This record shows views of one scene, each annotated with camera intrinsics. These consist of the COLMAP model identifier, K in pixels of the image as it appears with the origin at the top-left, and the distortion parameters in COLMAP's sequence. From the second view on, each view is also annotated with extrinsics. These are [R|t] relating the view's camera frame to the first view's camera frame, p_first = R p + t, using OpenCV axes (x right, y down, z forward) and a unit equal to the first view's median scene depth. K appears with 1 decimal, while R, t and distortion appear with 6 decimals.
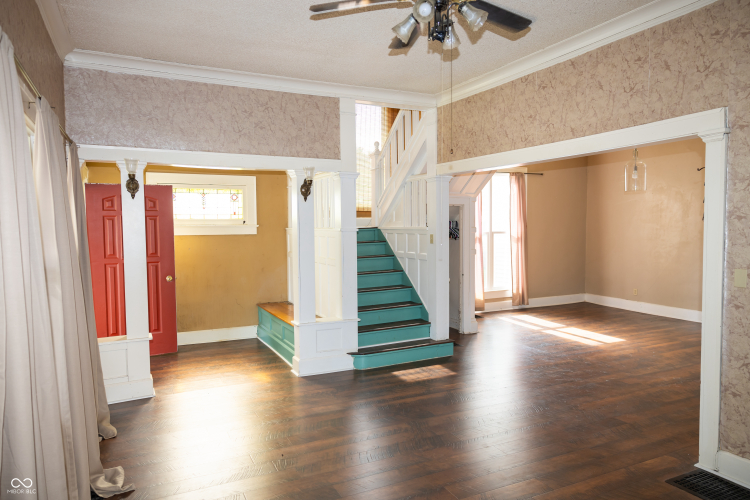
lens RADIAL K [[502.7, 0, 379.1], [0, 502.7, 251.1], [0, 0, 1]] dist [-0.001696, 0.001879]
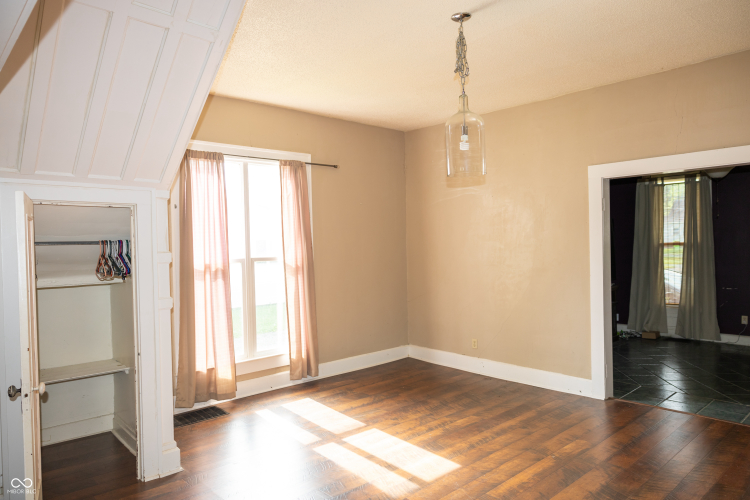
lens RADIAL K [[502.7, 0, 379.1], [0, 502.7, 251.1], [0, 0, 1]] dist [-0.001696, 0.001879]
pose [[0.959347, -0.016297, 0.281758, 0.201112], [0.029075, 0.998727, -0.041230, -0.017926], [-0.280728, 0.047747, 0.958599, 0.387942]]
